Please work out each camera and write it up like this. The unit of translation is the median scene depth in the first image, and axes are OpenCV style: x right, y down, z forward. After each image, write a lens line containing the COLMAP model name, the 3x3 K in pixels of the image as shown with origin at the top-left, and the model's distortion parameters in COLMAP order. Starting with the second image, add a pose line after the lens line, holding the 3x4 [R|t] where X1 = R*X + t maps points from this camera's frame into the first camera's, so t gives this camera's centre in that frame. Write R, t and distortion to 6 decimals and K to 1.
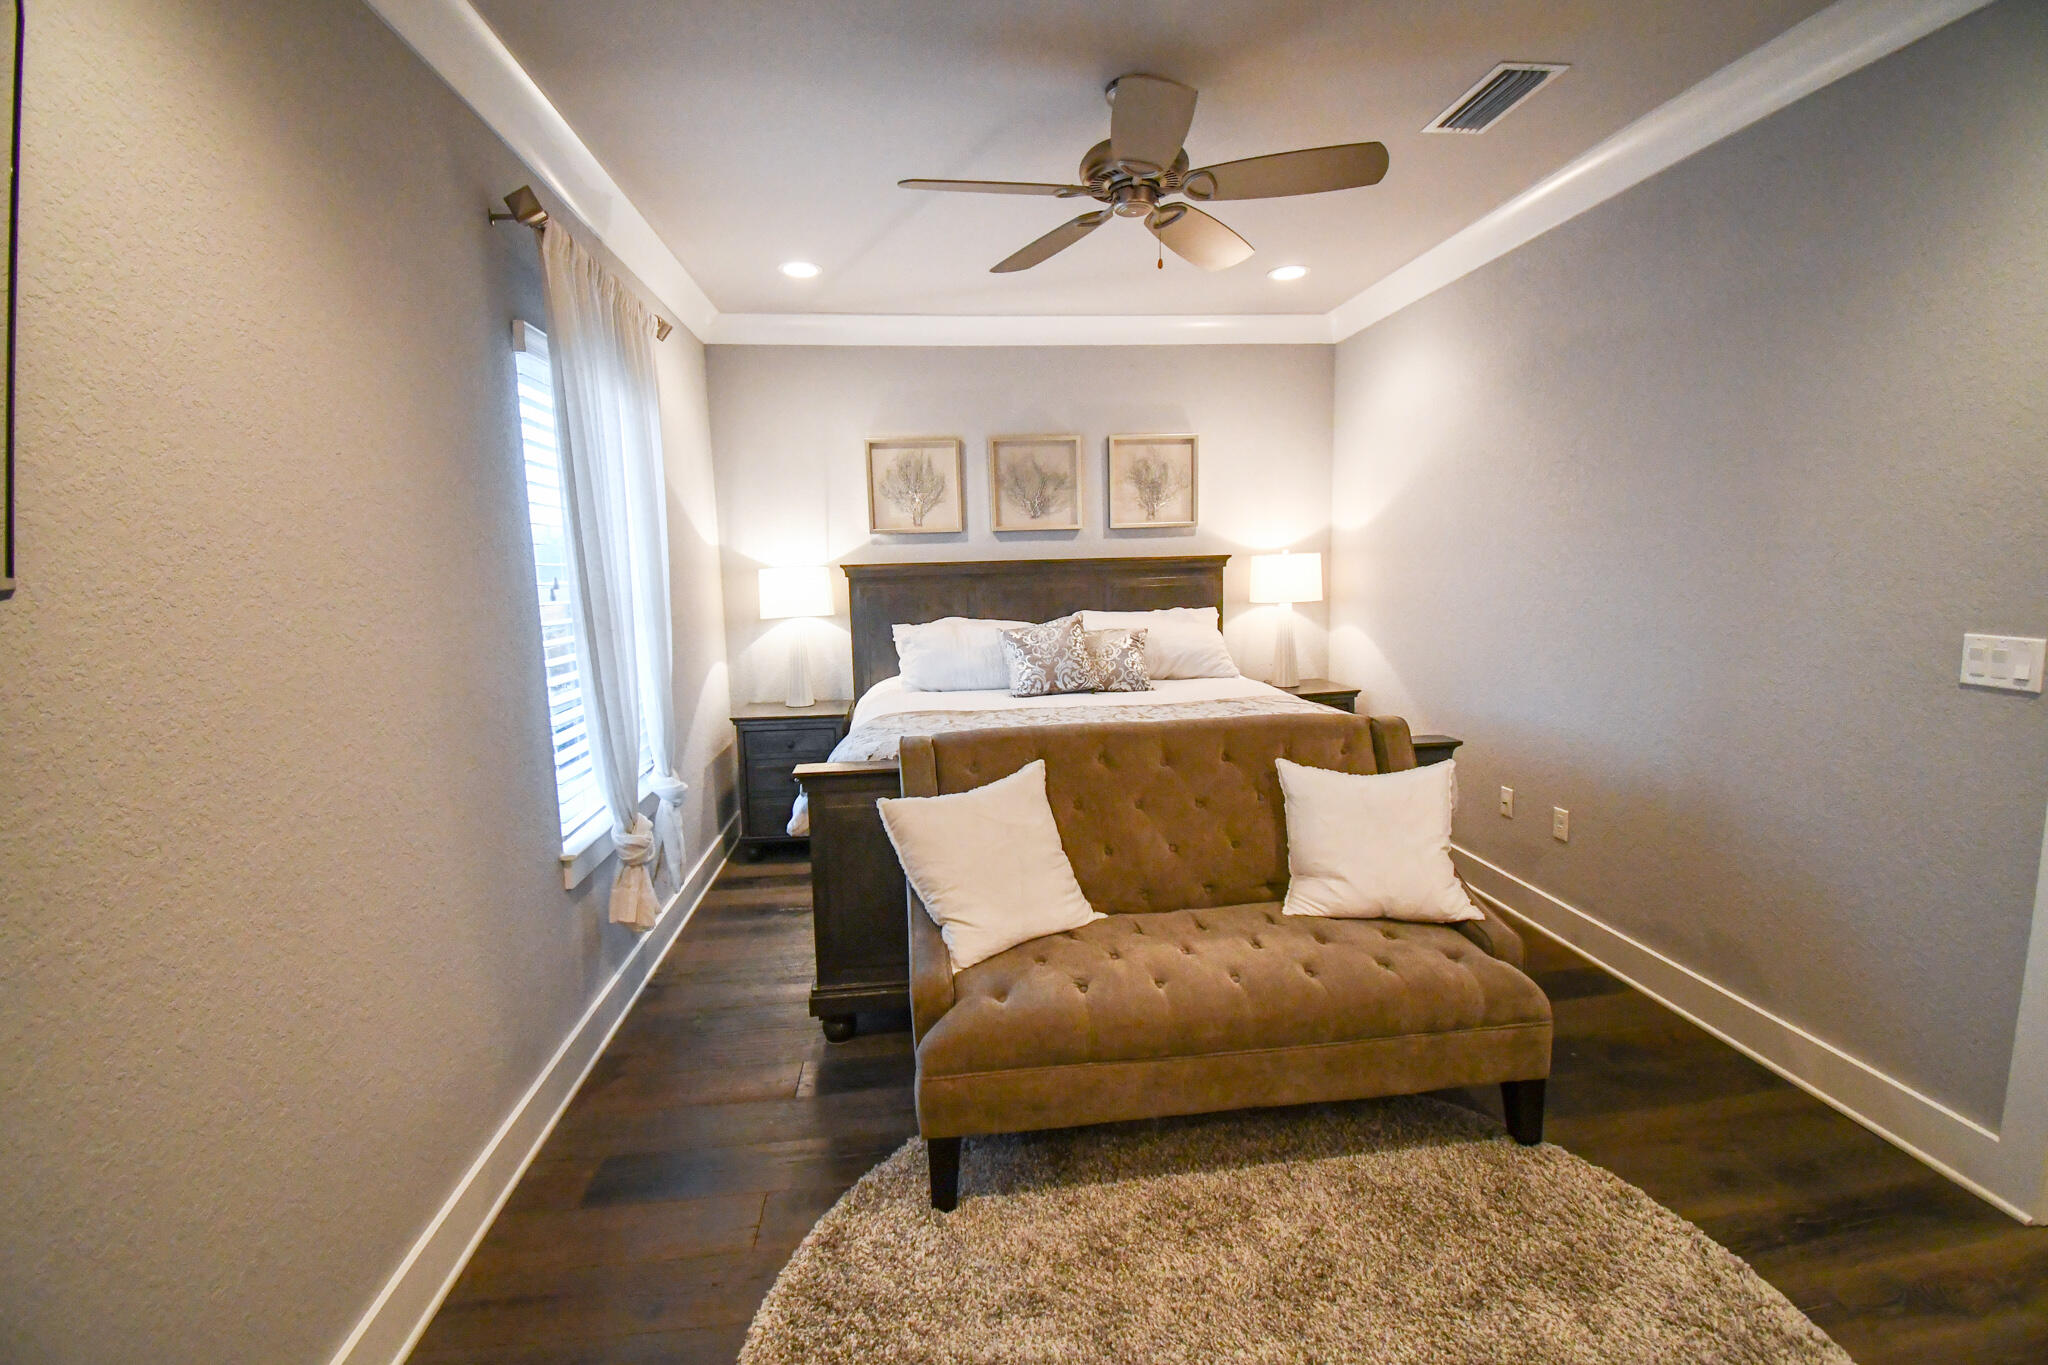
lens RADIAL K [[910.2, 0, 1012.6], [0, 910.2, 682.7], [0, 0, 1]] dist [0.015986, -0.022704]
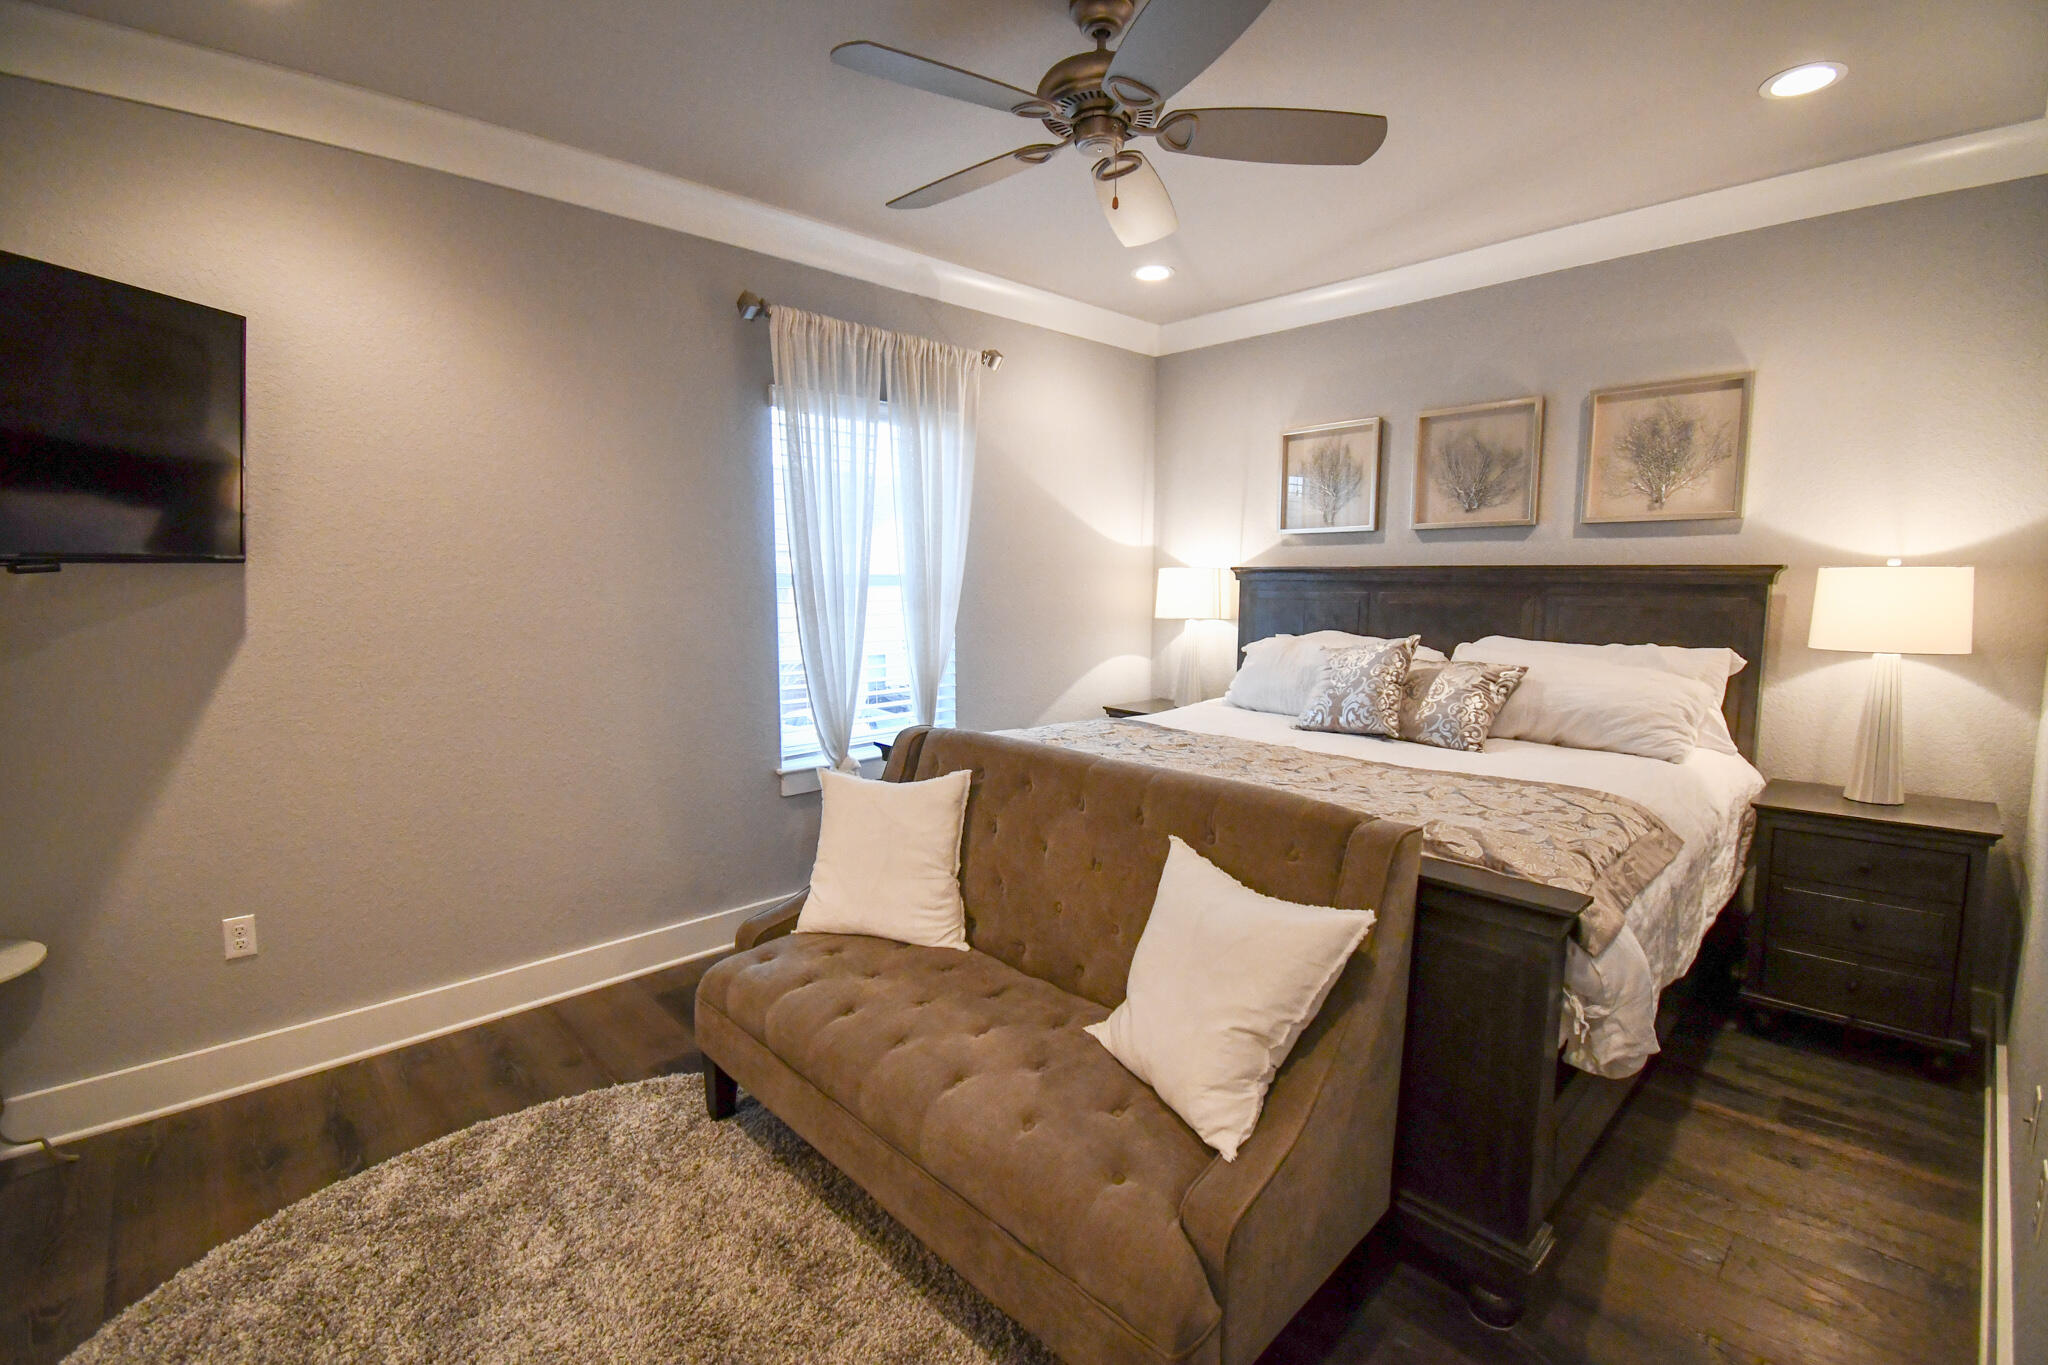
lens RADIAL K [[910.2, 0, 1012.6], [0, 910.2, 682.7], [0, 0, 1]] dist [0.015986, -0.022704]
pose [[0.597104, 0.121712, -0.792876, 0.429927], [-0.124335, 0.990519, 0.058417, -0.035960], [0.792469, 0.063701, 0.606576, 0.241943]]
